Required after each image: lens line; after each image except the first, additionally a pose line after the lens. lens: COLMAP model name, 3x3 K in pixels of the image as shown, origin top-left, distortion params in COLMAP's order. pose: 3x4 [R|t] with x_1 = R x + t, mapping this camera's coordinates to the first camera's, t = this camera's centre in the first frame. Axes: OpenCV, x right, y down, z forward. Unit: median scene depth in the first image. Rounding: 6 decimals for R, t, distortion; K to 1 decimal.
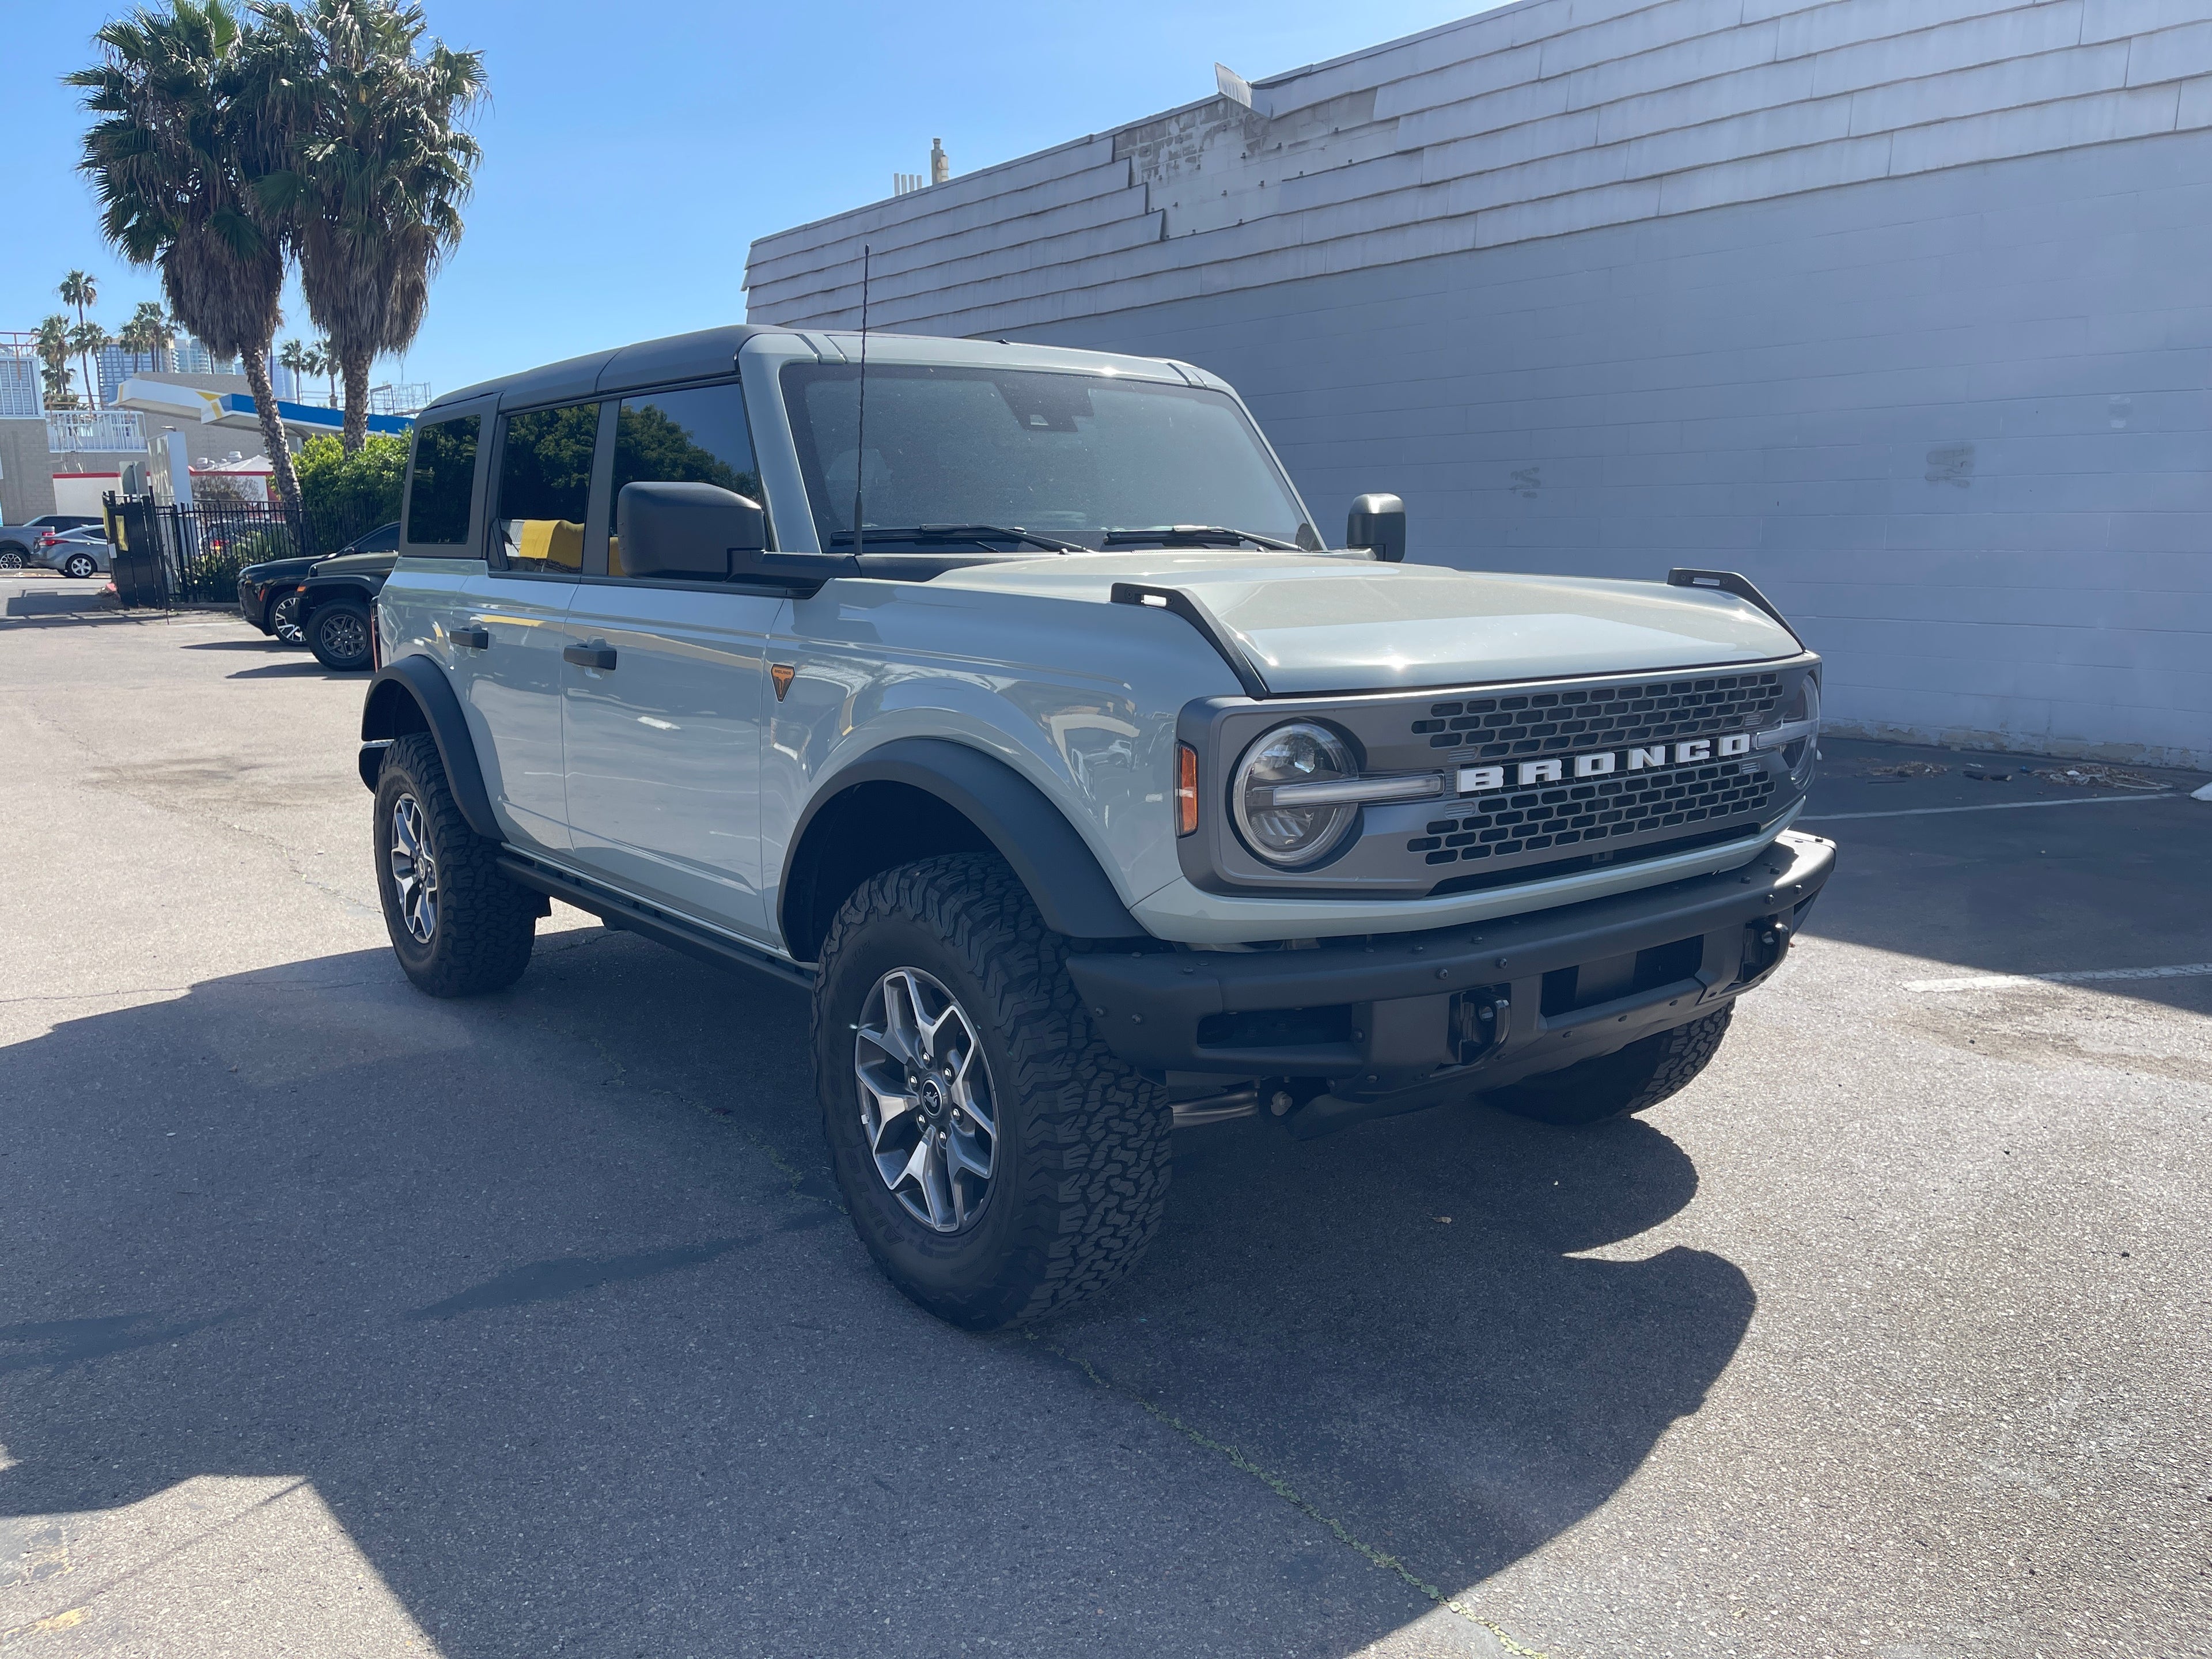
lens RADIAL K [[1658.4, 0, 1106.0], [0, 1658.4, 829.5], [0, 0, 1]] dist [0.120731, -0.095466]
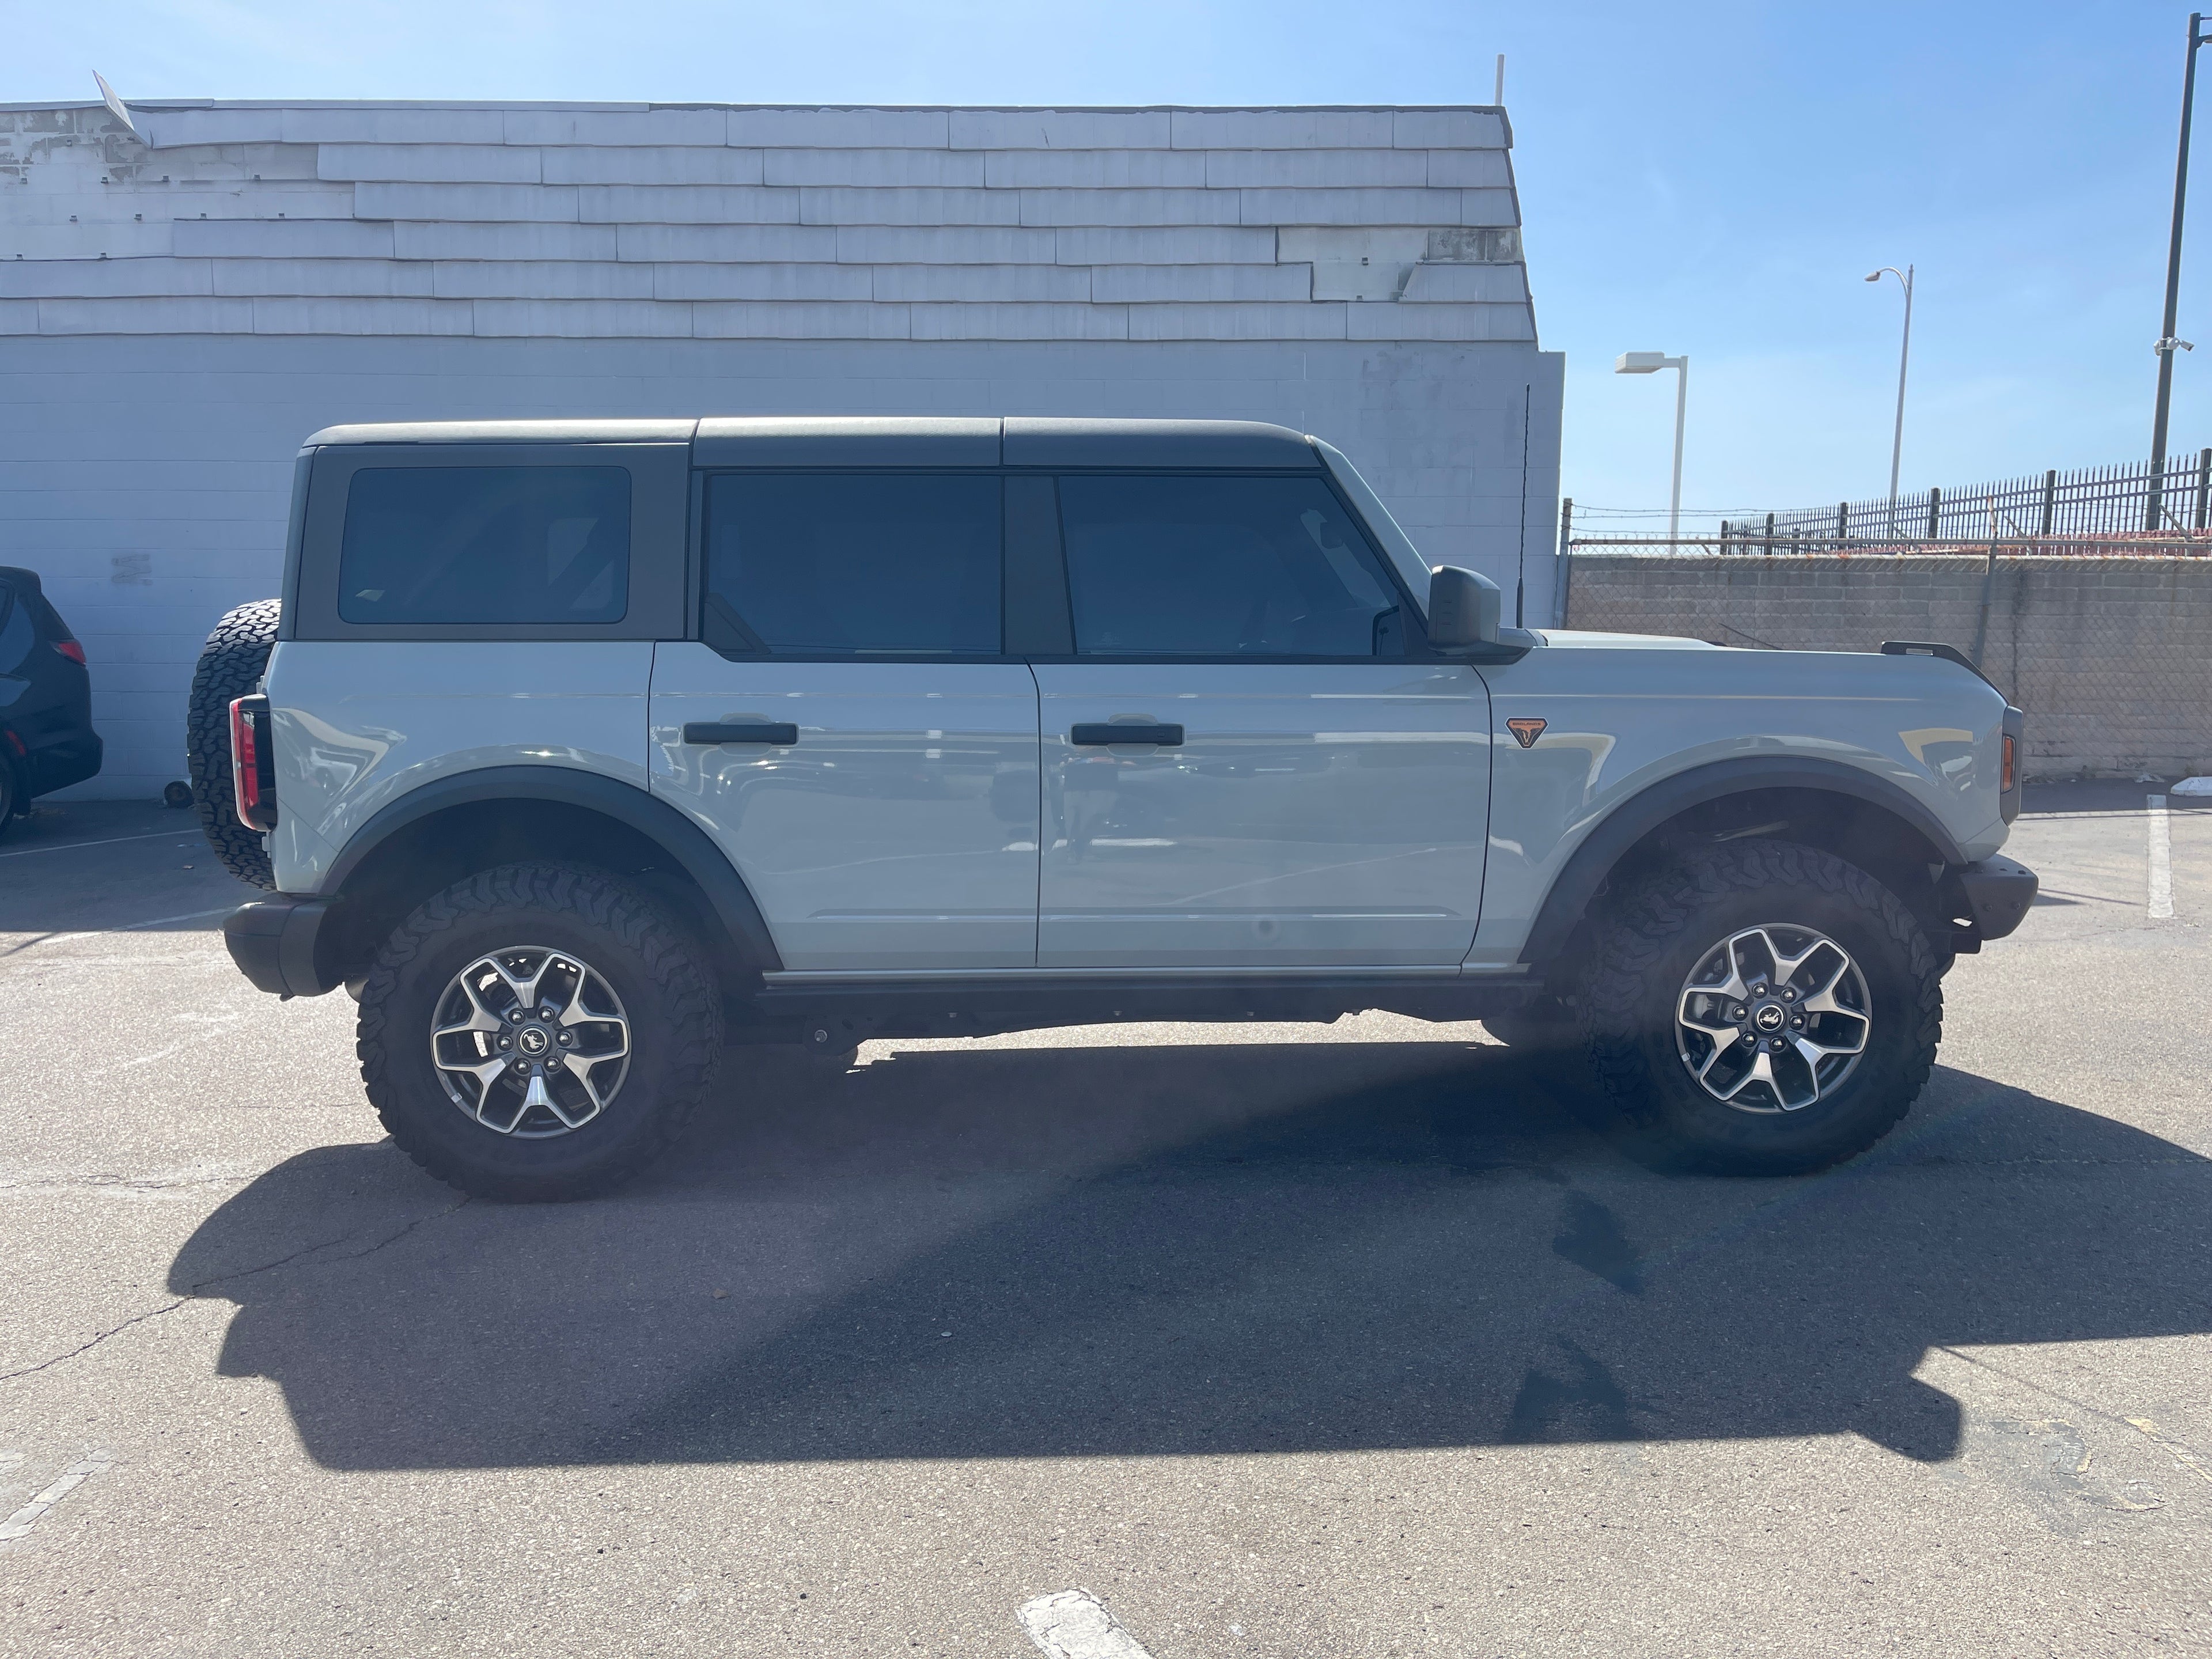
lens RADIAL K [[1658.4, 0, 1106.0], [0, 1658.4, 829.5], [0, 0, 1]] dist [0.120731, -0.095466]
pose [[0.626219, -0.107671, 0.772176, -0.309085], [0.148684, 0.988734, 0.017288, -0.019855], [-0.765338, 0.103984, 0.635173, 0.108705]]
